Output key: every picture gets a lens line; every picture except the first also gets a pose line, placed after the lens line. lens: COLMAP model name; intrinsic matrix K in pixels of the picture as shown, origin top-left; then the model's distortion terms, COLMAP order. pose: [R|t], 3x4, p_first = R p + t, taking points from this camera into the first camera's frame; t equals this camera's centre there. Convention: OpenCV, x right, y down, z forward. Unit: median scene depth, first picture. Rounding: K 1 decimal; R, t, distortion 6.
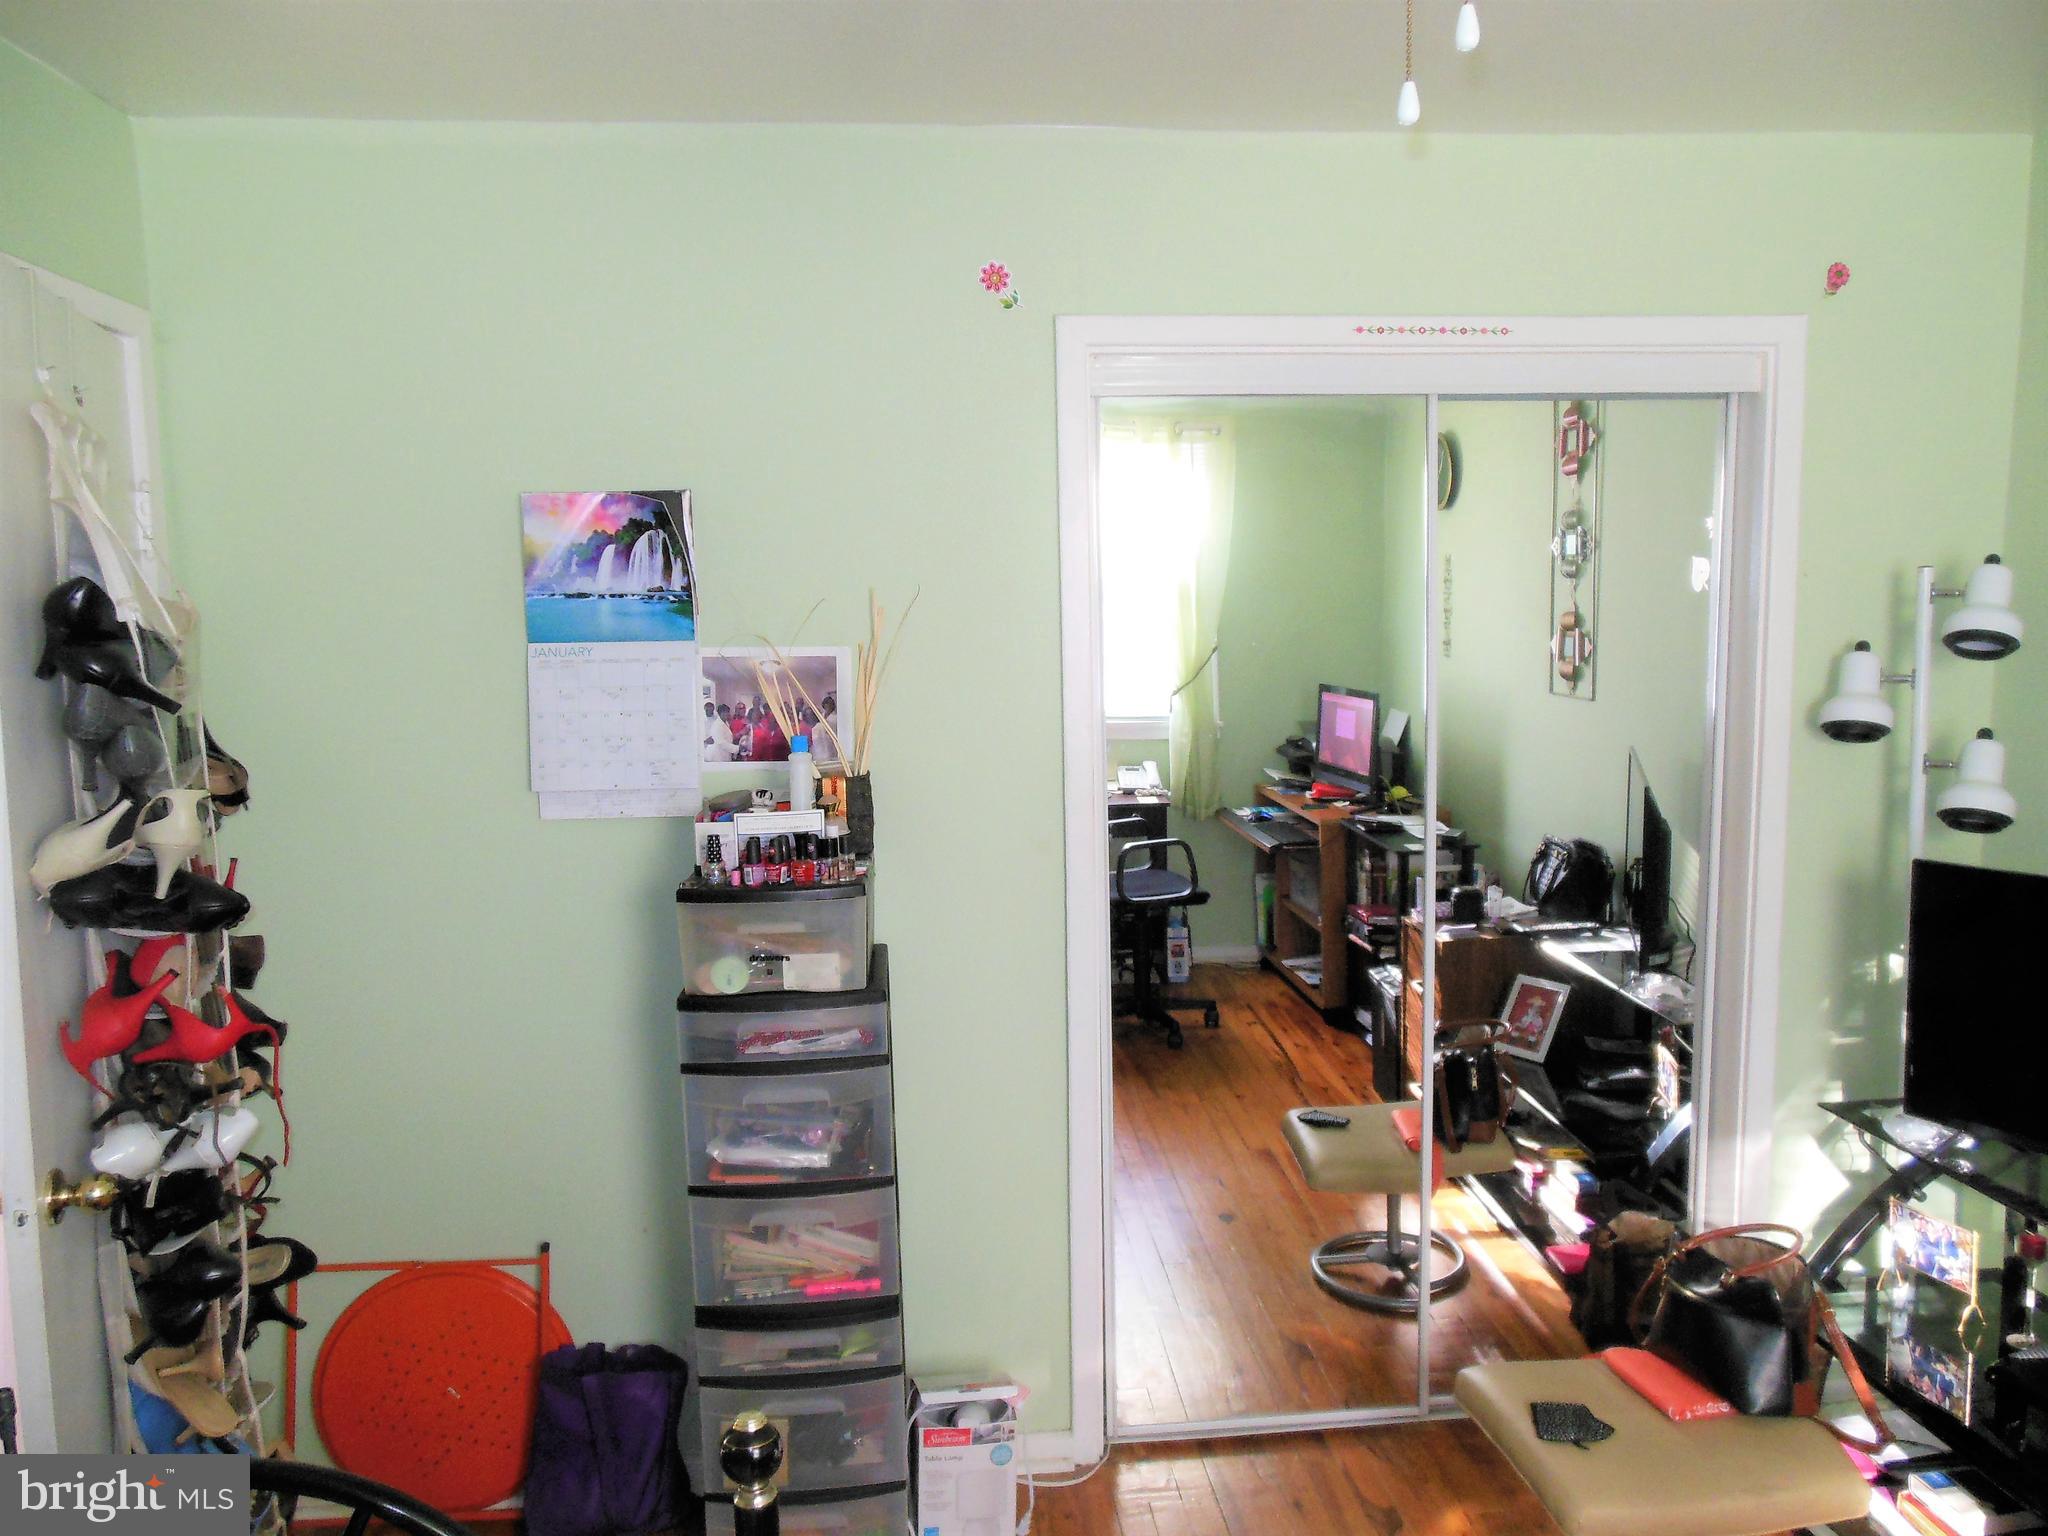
lens RADIAL K [[1558.8, 0, 1022.7], [0, 1558.8, 770.1], [0, 0, 1]] dist [-0.064590, 0.102944]
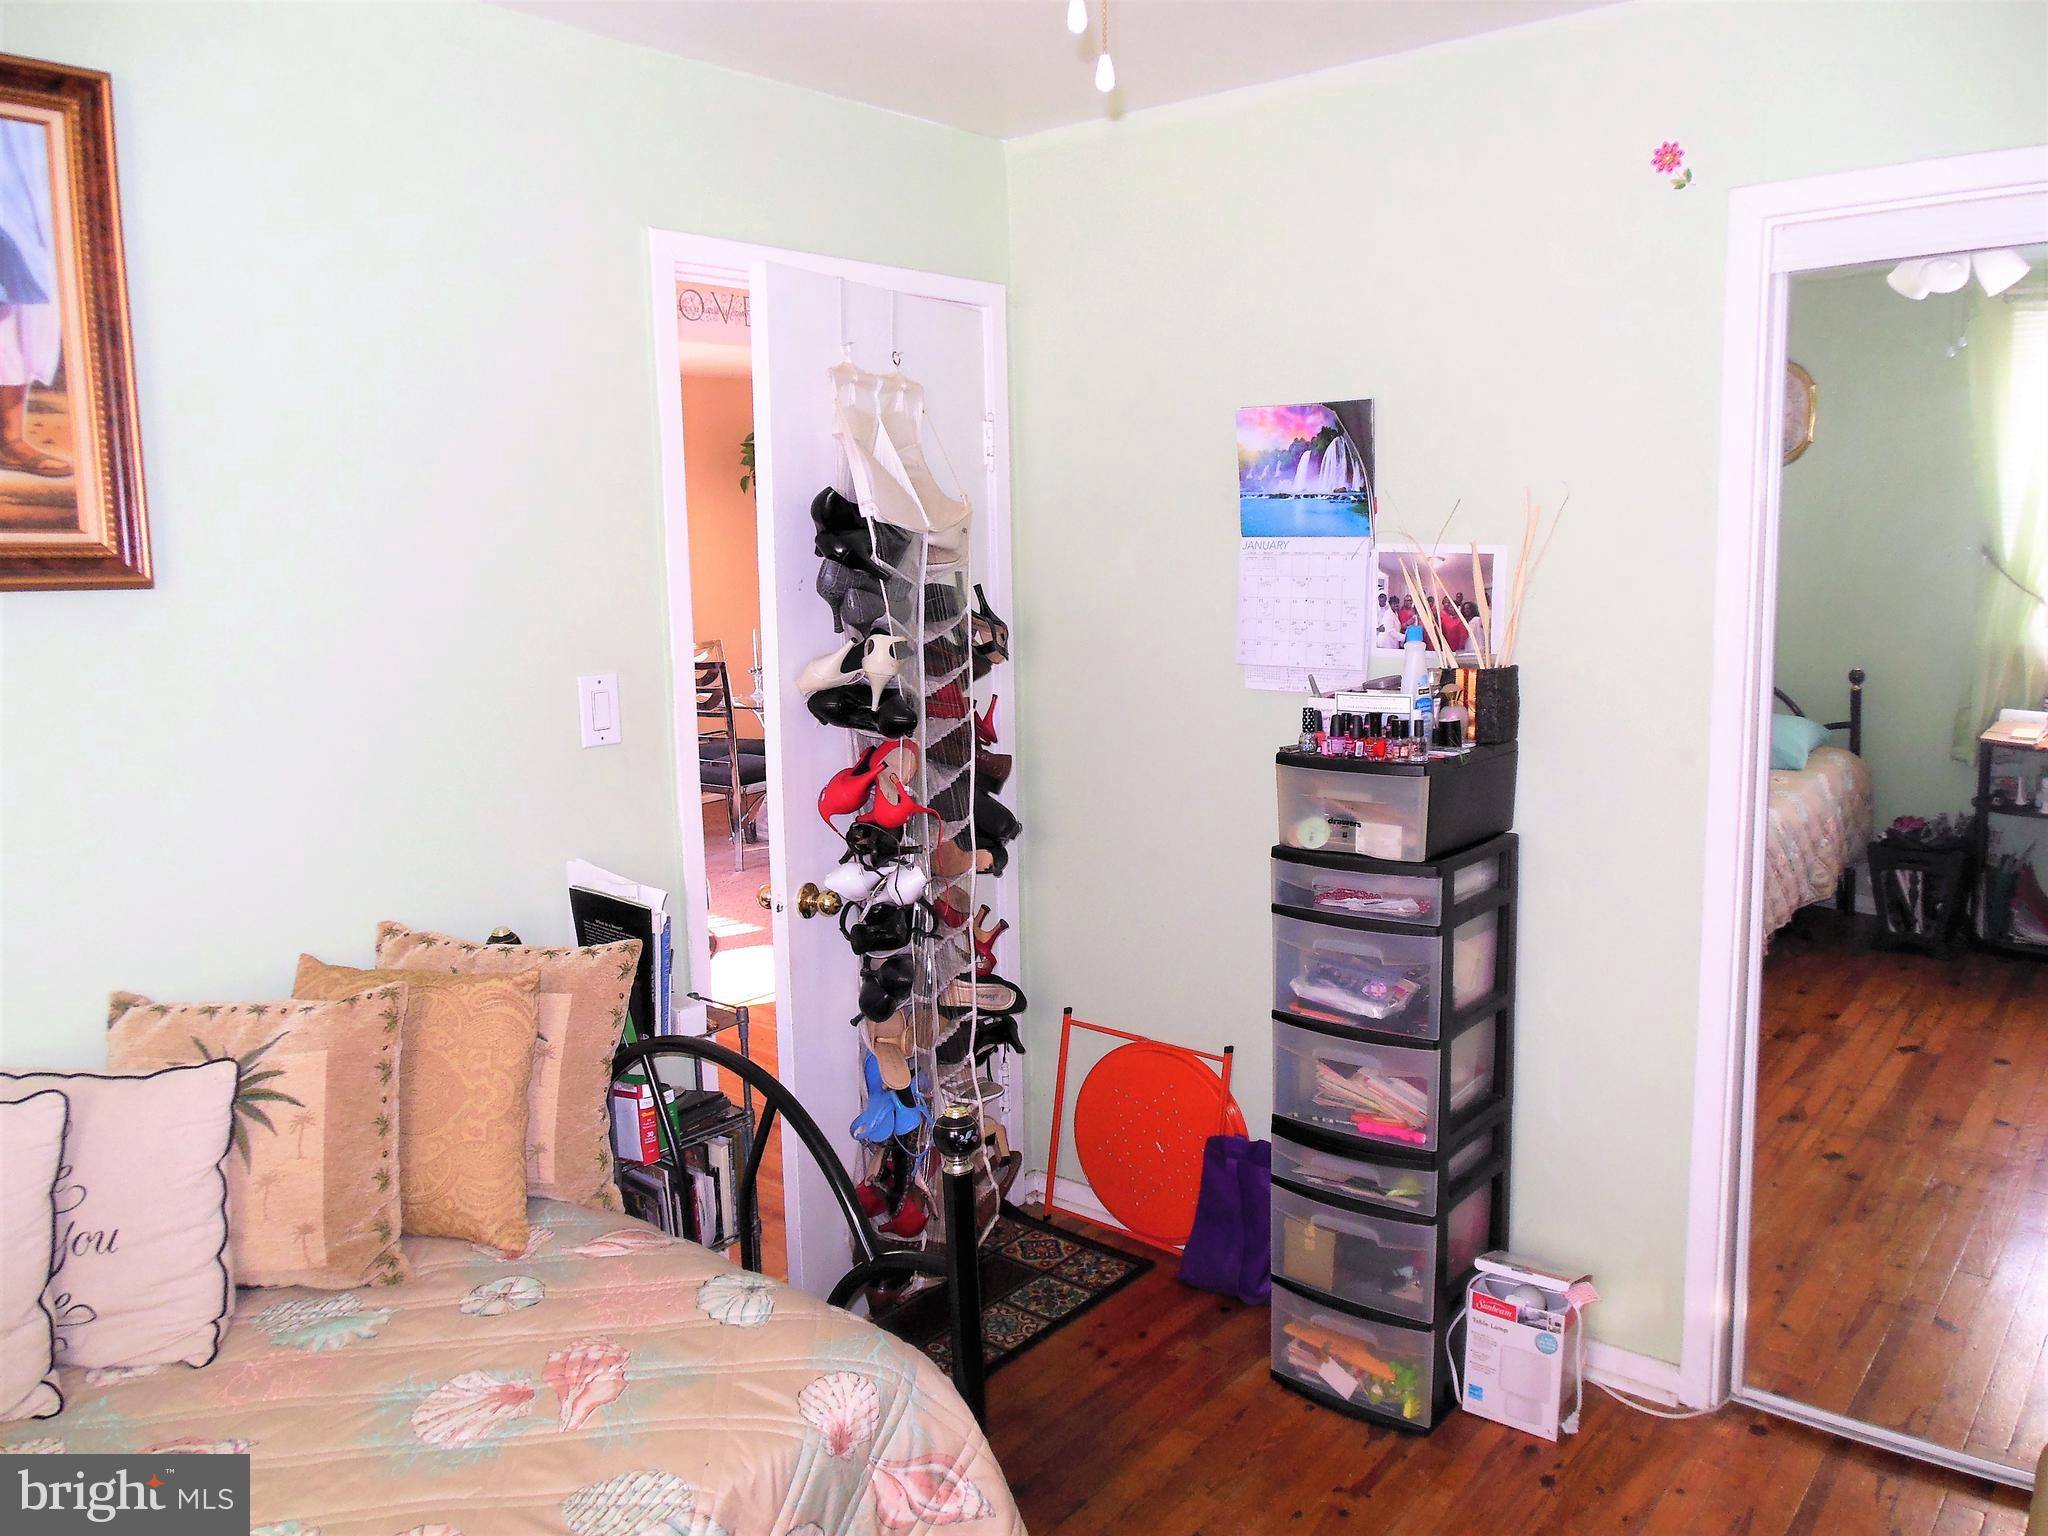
lens RADIAL K [[1558.8, 0, 1022.7], [0, 1558.8, 770.1], [0, 0, 1]] dist [-0.064590, 0.102944]
pose [[0.719973, 0.109857, -0.685252, 0.394864], [-0.067025, 0.993783, 0.088899, -0.000244], [0.690758, -0.018076, 0.722860, 0.031689]]
